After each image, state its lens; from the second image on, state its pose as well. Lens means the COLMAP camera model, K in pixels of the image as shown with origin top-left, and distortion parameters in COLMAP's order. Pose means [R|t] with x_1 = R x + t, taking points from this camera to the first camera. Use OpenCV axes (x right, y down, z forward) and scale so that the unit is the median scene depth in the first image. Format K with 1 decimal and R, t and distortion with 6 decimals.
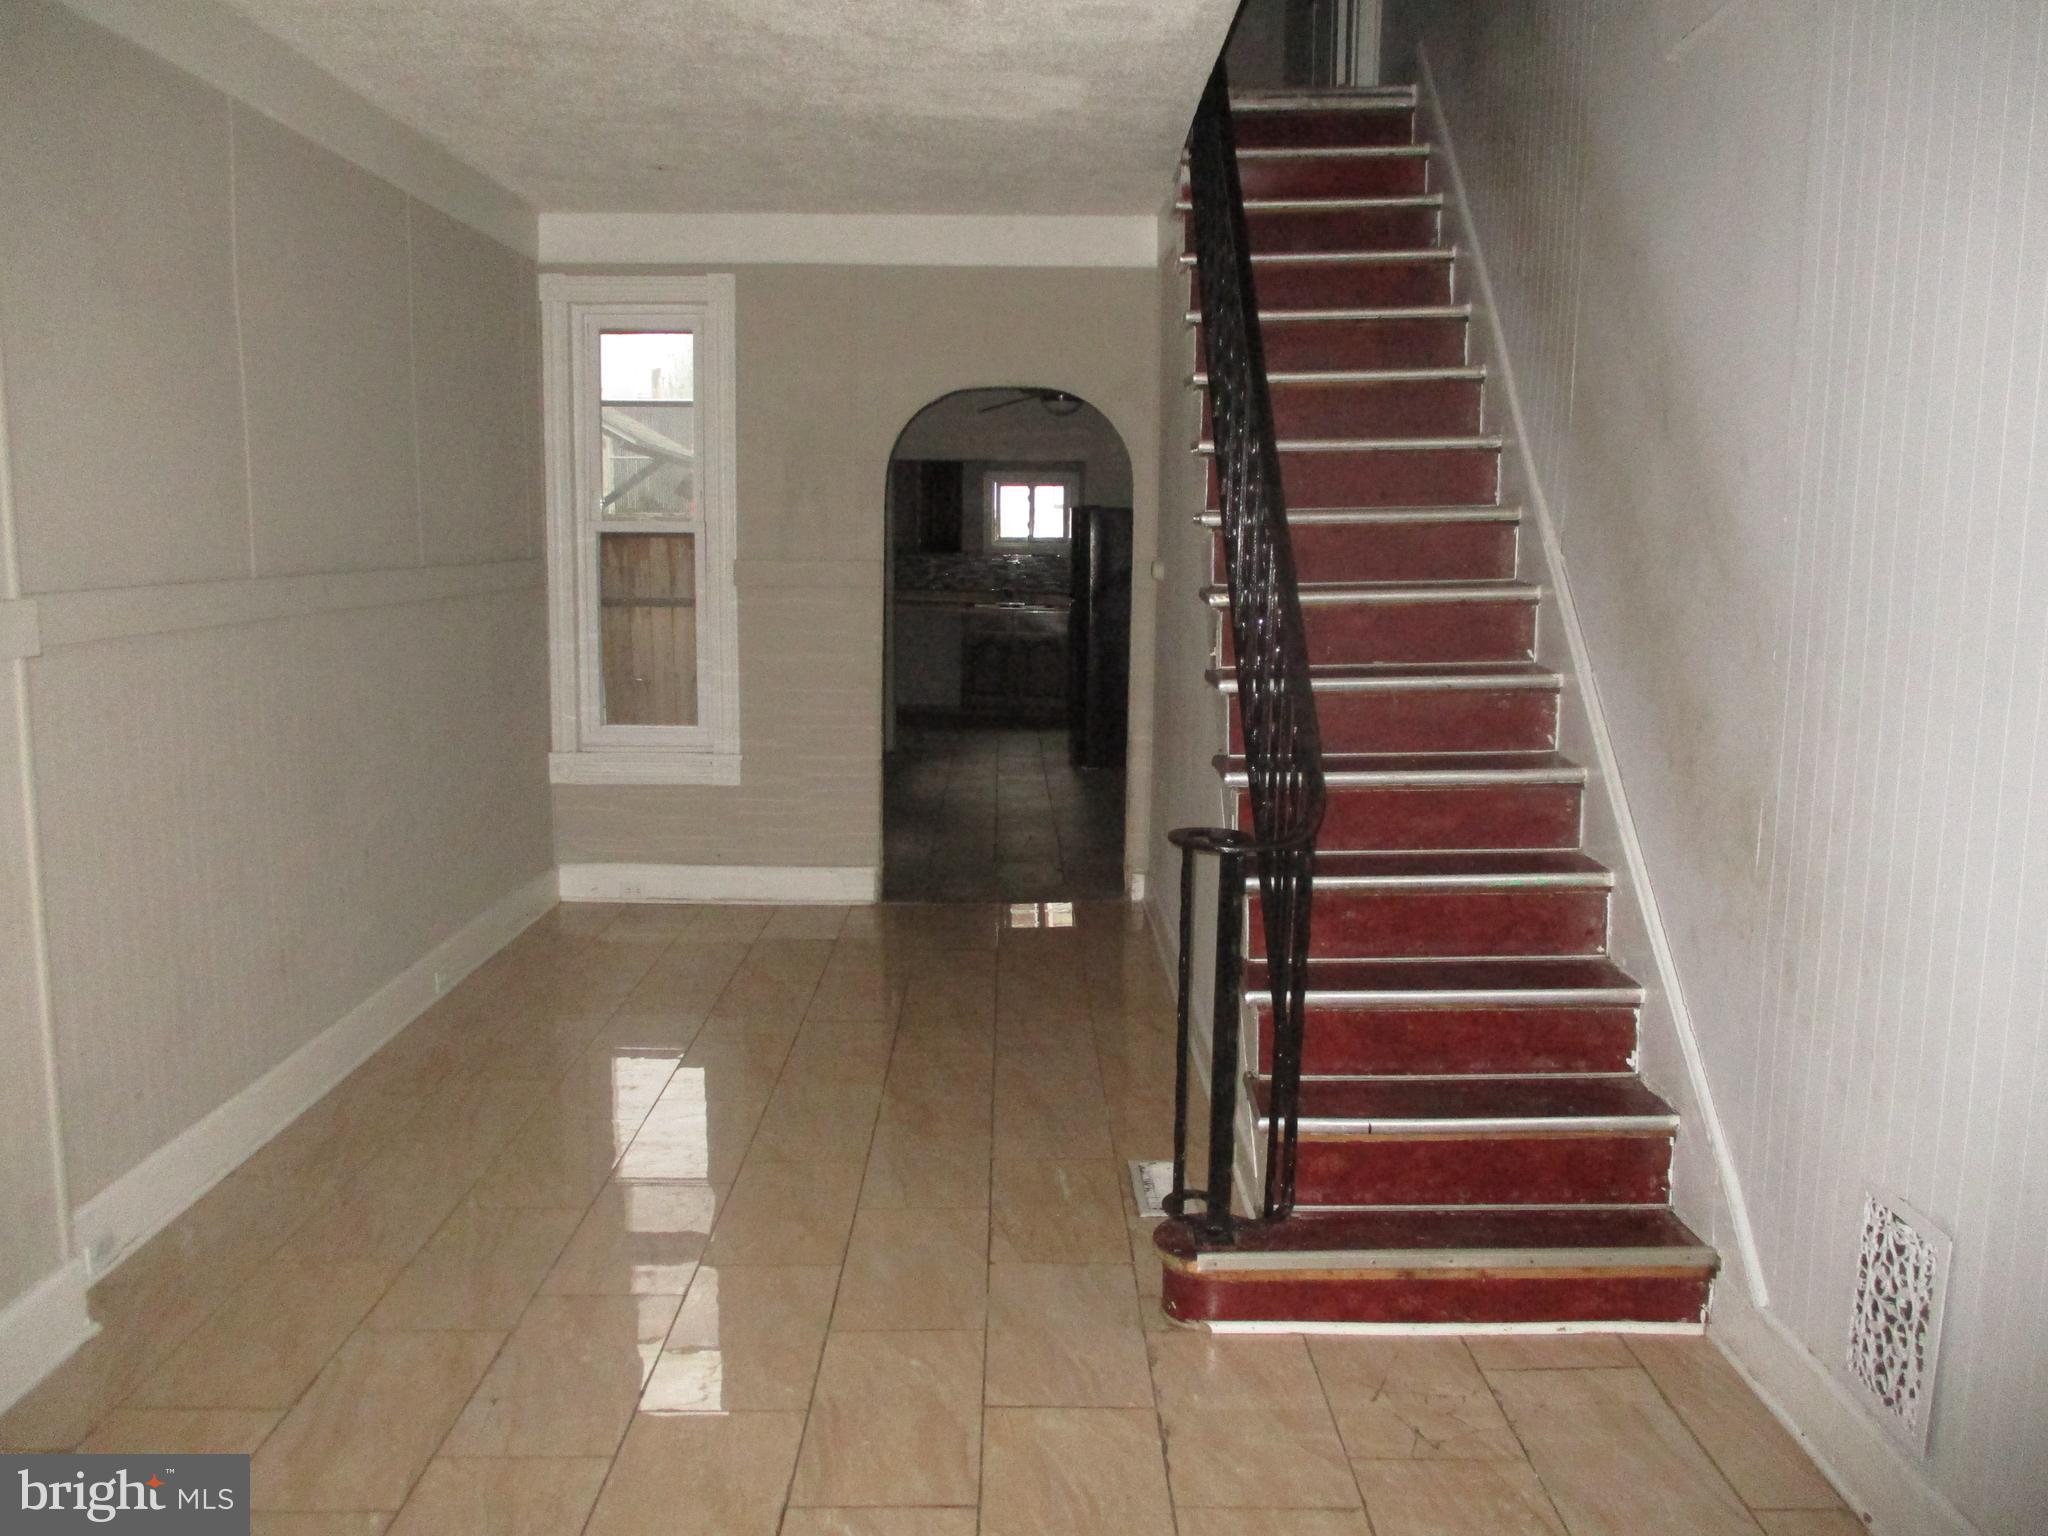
lens RADIAL K [[1676.5, 0, 1024.0], [0, 1676.5, 768.0], [0, 0, 1]] dist [-0.014861, -0.002829]
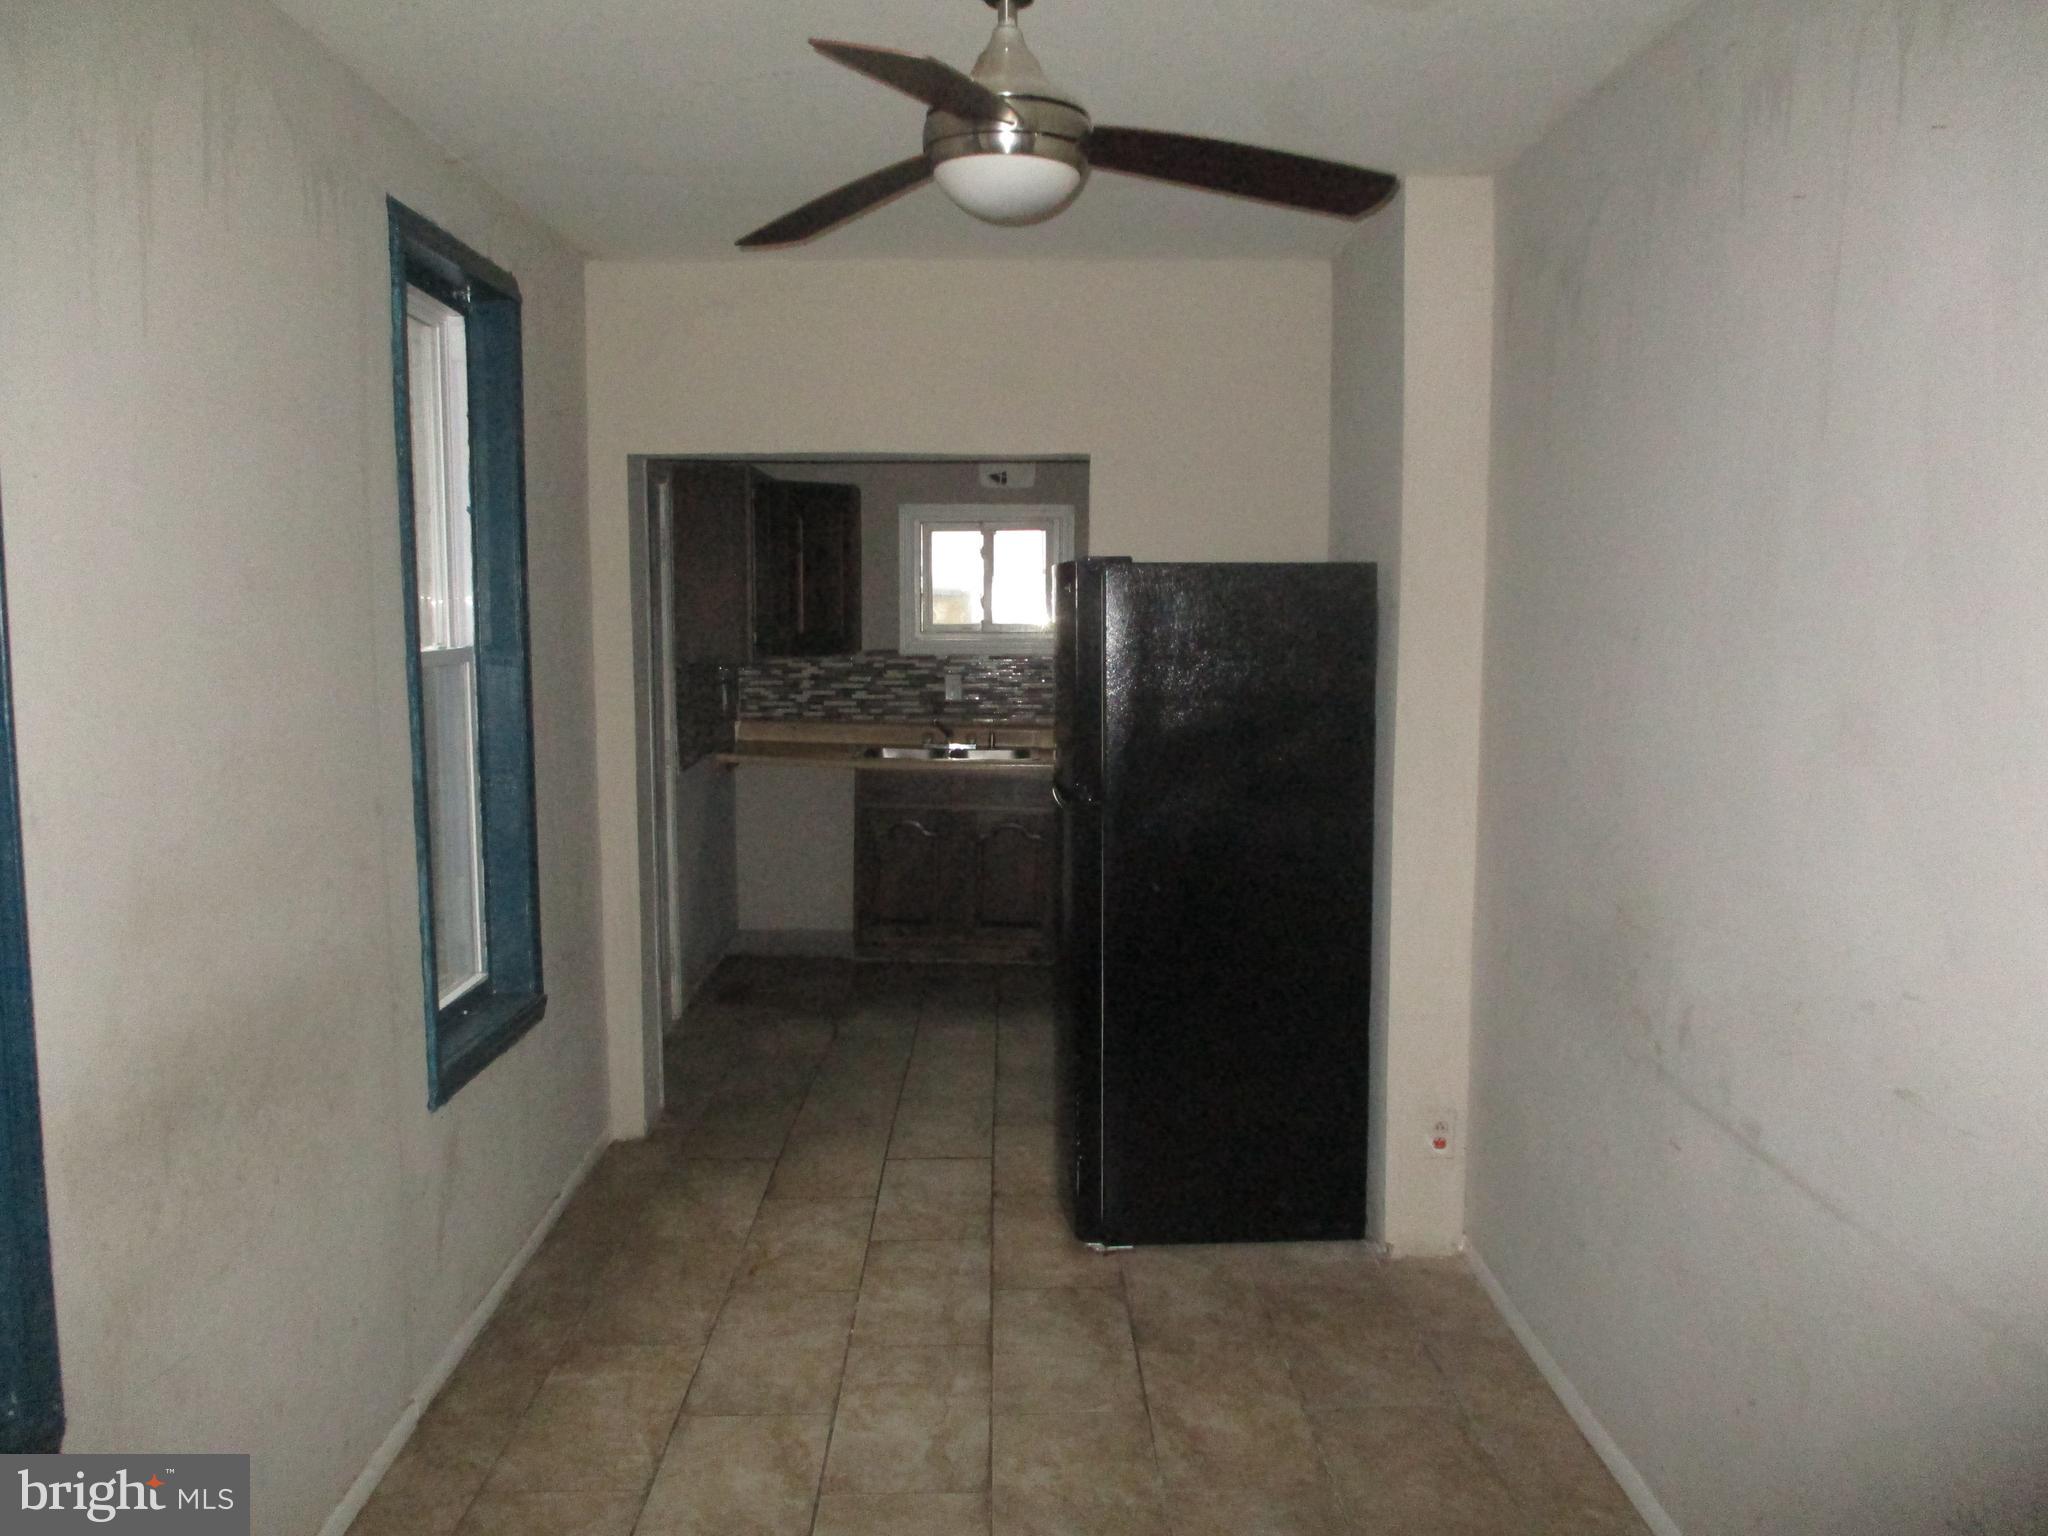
lens RADIAL K [[1676.5, 0, 1024.0], [0, 1676.5, 768.0], [0, 0, 1]] dist [-0.014861, -0.002829]
pose [[0.999950, -0.009533, 0.003048, 0.014241], [0.009647, 0.999162, -0.039774, -0.068570], [-0.002666, 0.039802, 0.999204, 0.454439]]
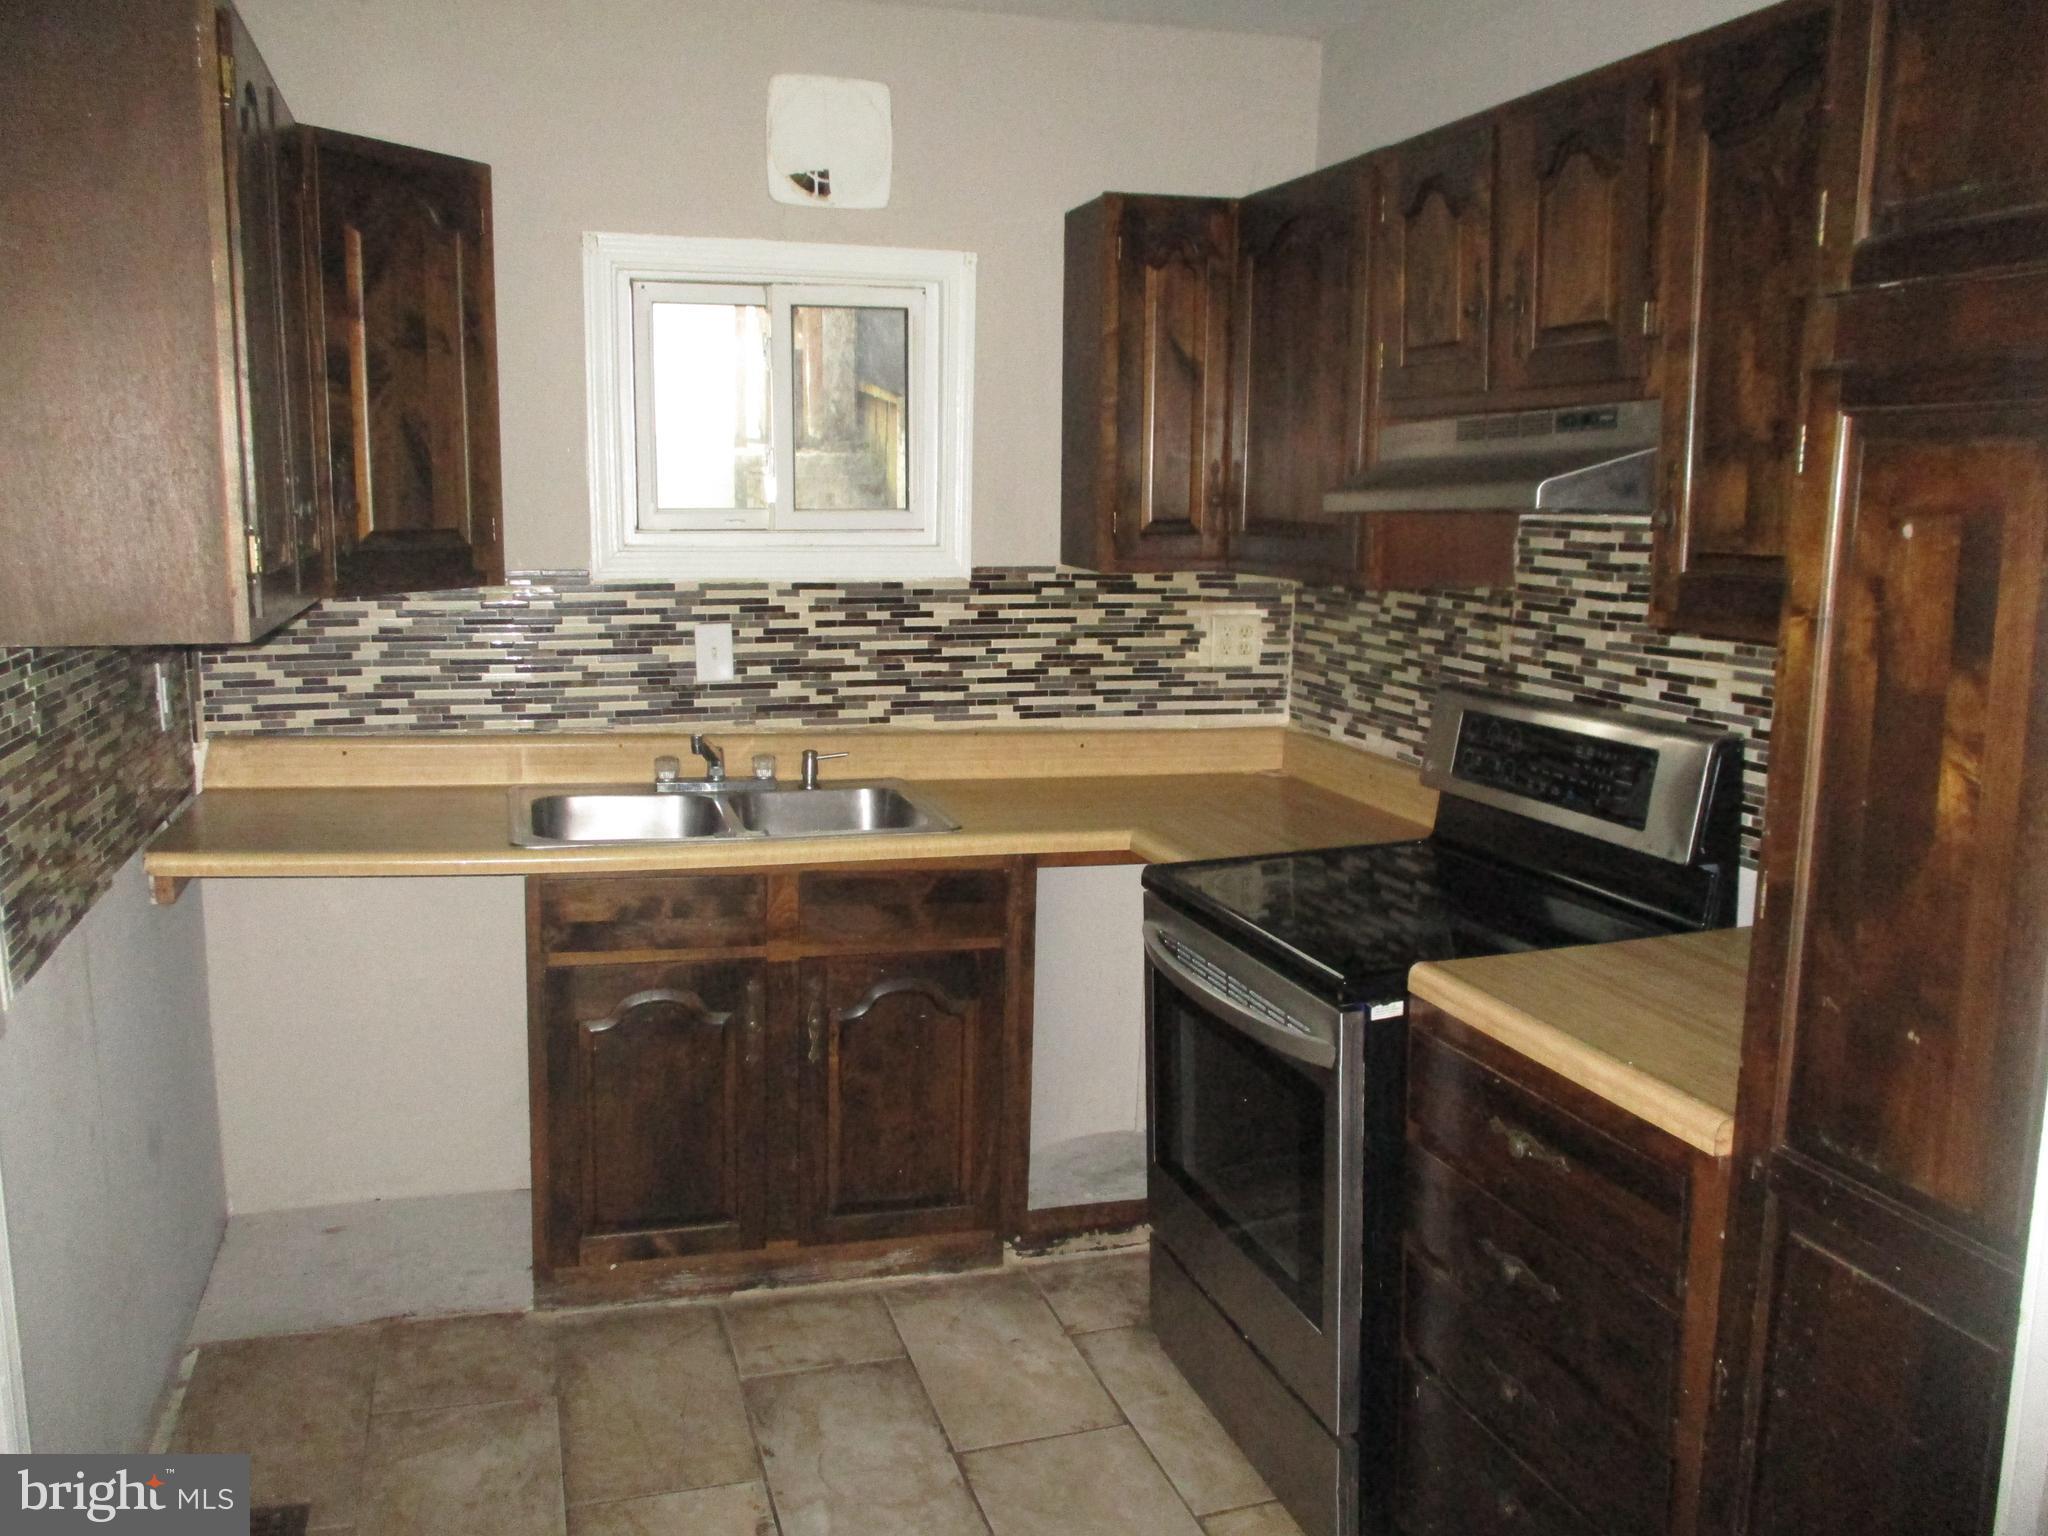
lens RADIAL K [[1676.5, 0, 1024.0], [0, 1676.5, 768.0], [0, 0, 1]] dist [-0.014861, -0.002829]
pose [[0.956324, -0.048409, 0.288273, -0.035383], [0.040011, 0.998588, 0.034955, -0.106514], [-0.289558, -0.021894, 0.956910, 0.747655]]
